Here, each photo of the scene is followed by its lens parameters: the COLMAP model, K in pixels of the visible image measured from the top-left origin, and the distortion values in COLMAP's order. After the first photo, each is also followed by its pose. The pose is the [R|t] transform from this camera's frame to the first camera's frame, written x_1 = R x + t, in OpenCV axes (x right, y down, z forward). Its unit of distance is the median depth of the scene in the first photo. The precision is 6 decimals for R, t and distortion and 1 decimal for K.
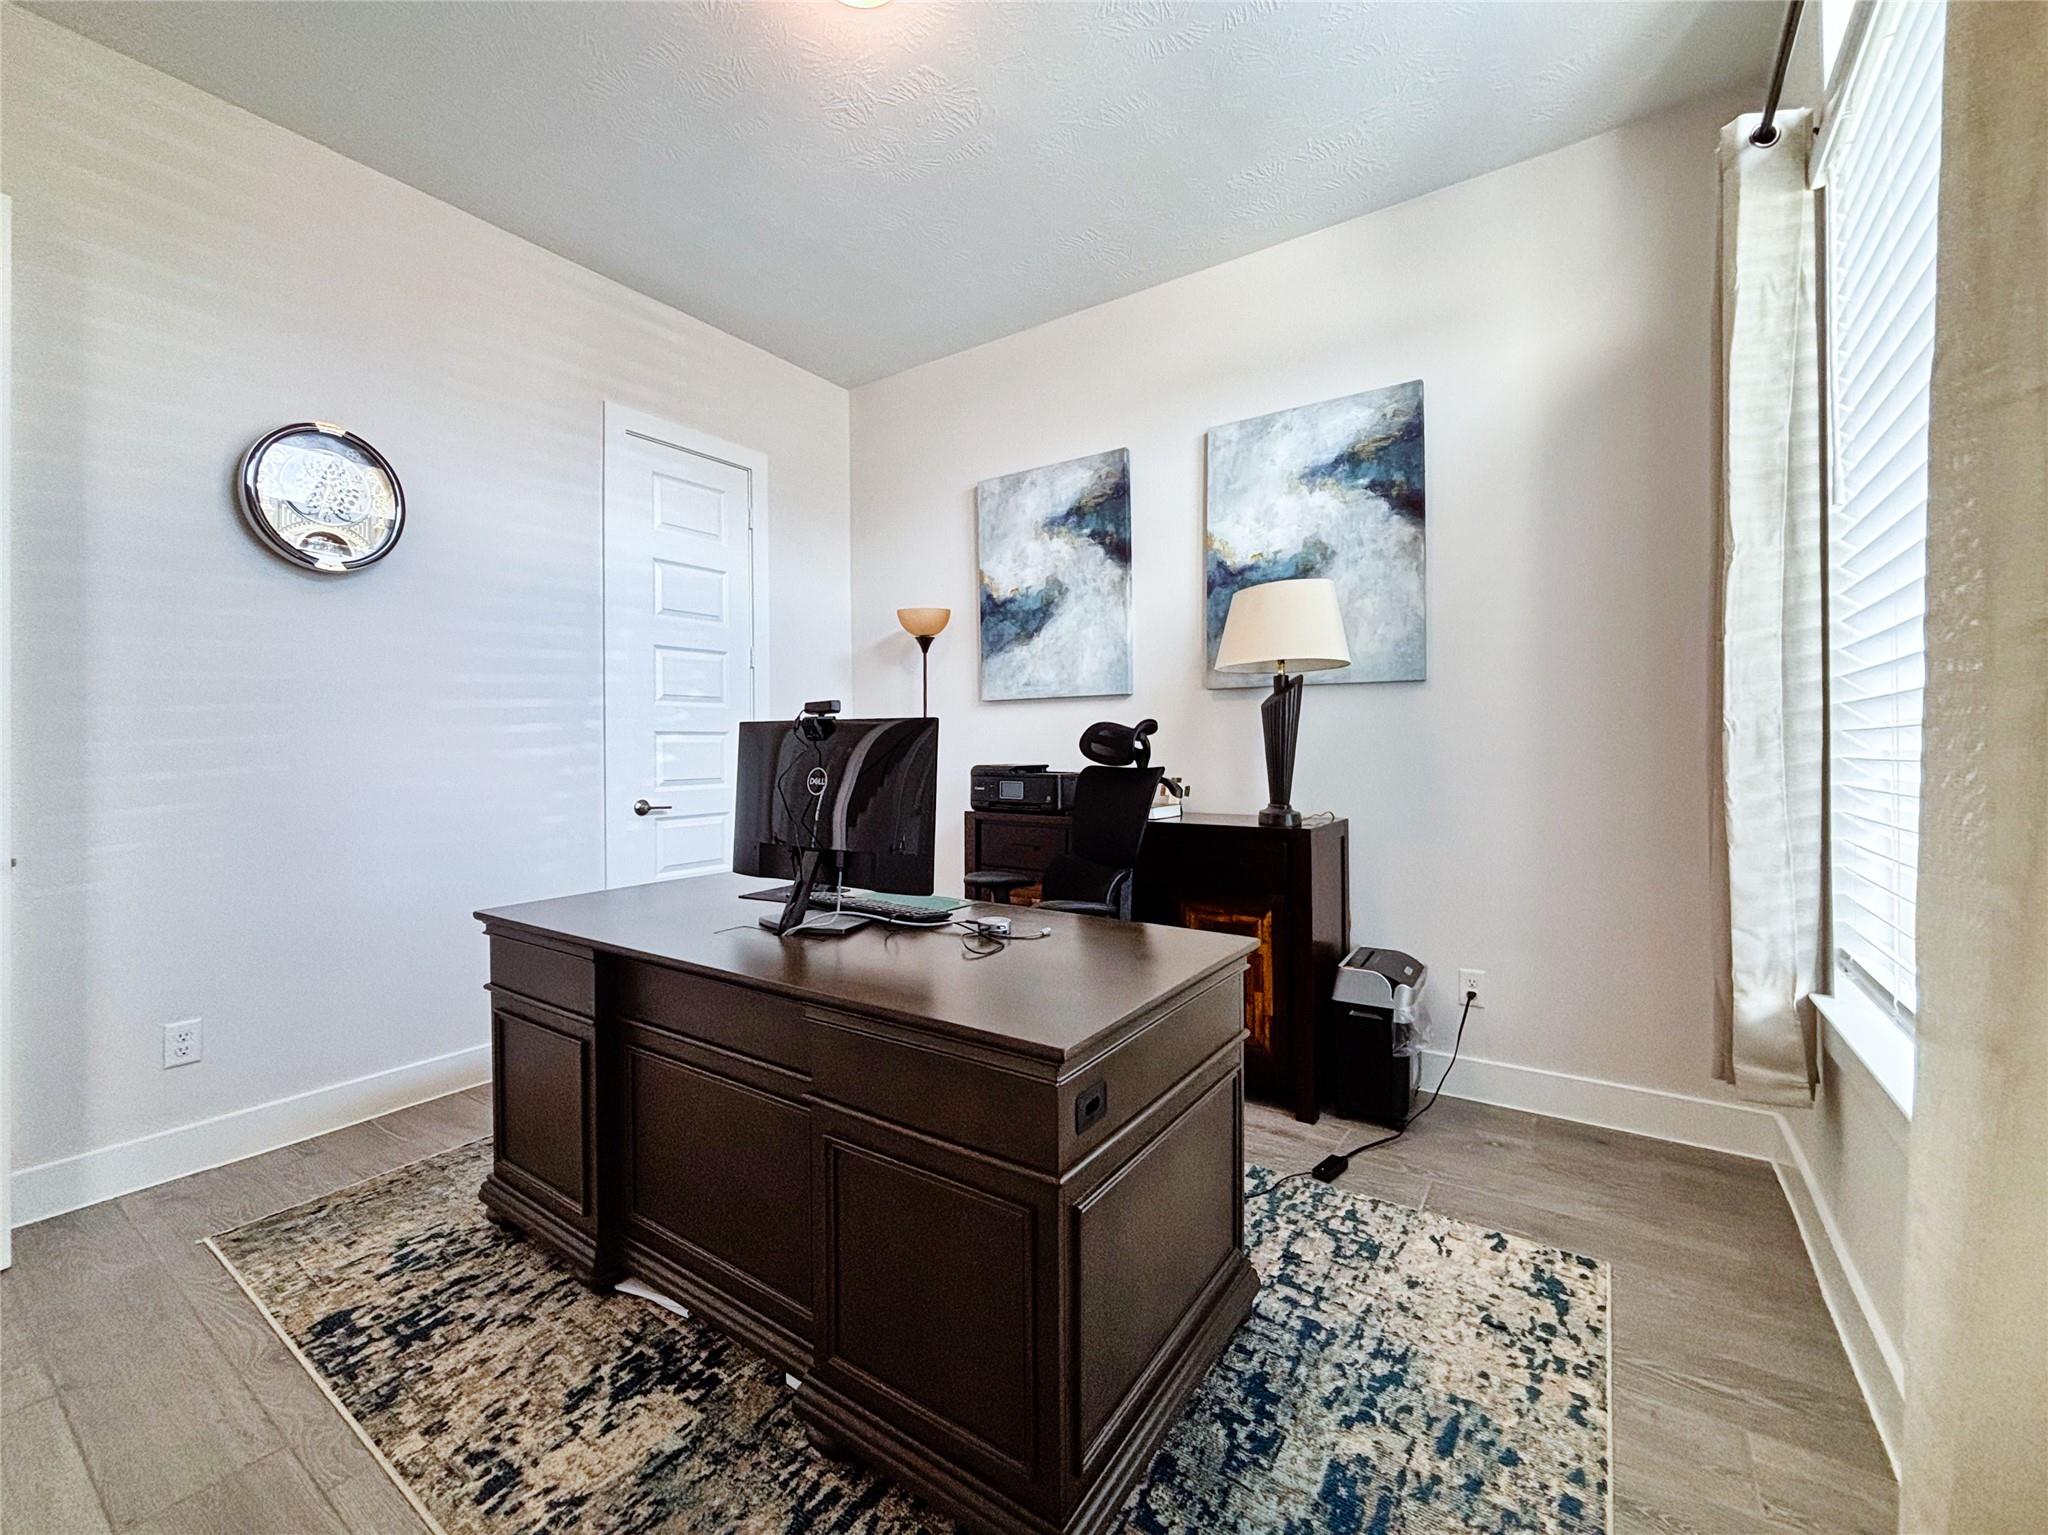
lens RADIAL K [[844.1, 0, 1017.6], [0, 844.1, 758.6], [0, 0, 1]] dist [-0.000426, 0.000056]
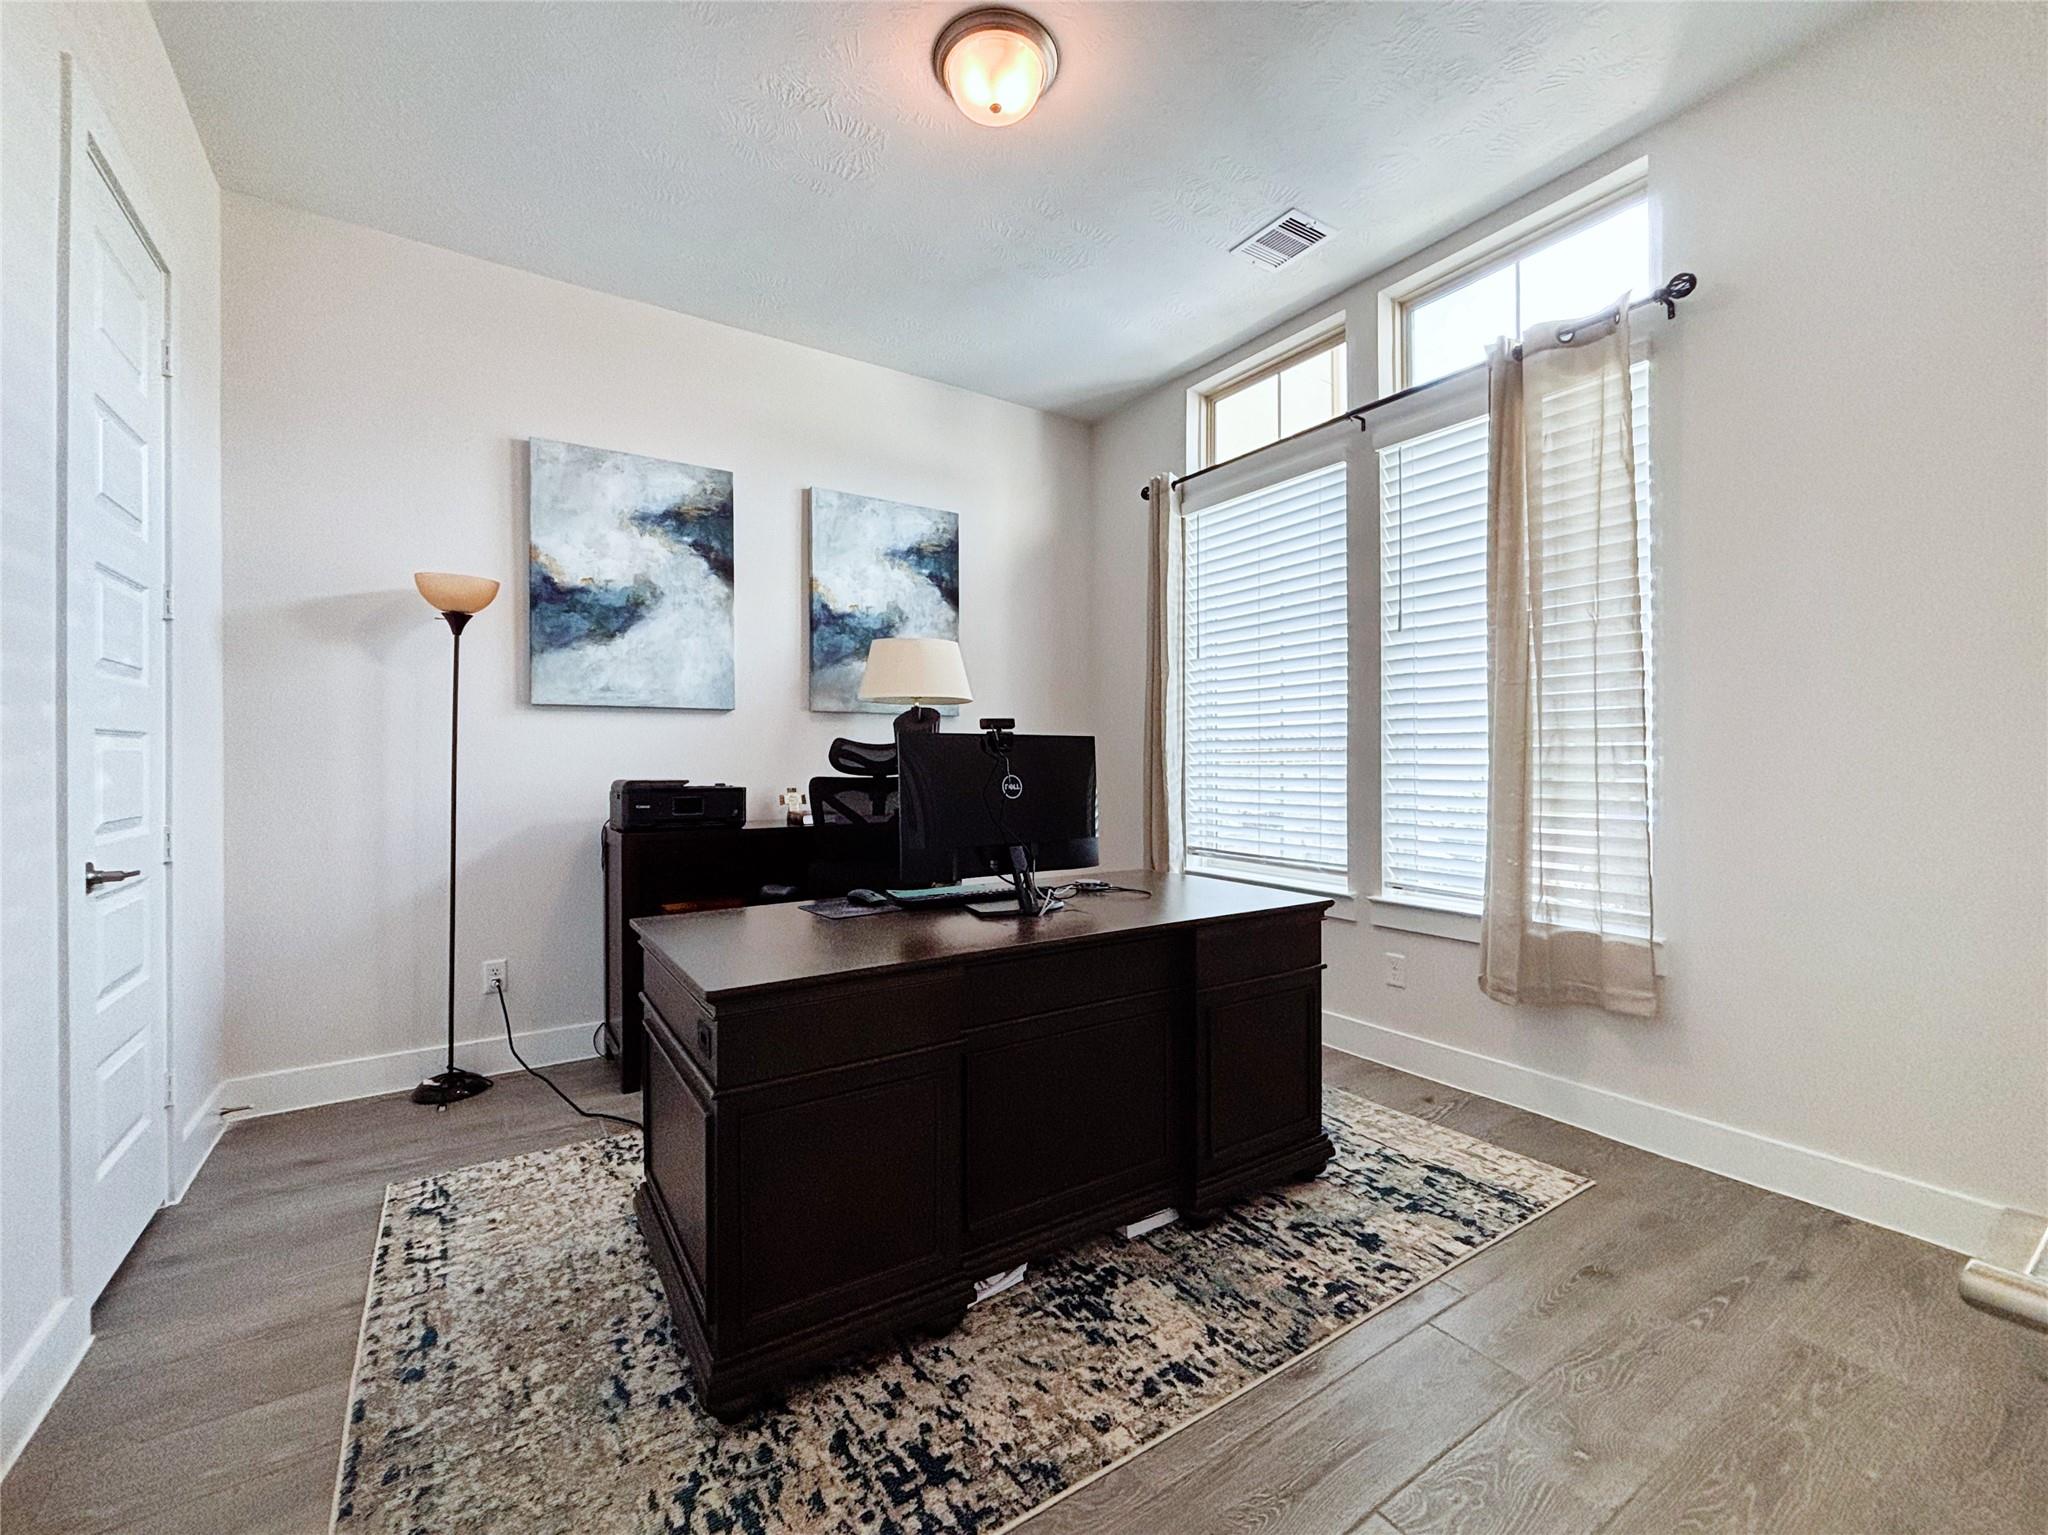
lens RADIAL K [[844.1, 0, 1012.8], [0, 844.1, 763.4], [0, 0, 1]] dist [-0.000426, 0.000056]
pose [[0.374533, 0.003712, 0.927206, -0.867822], [0.011560, 0.999896, -0.008673, 0.002905], [-0.927142, 0.013967, 0.374451, 0.366616]]
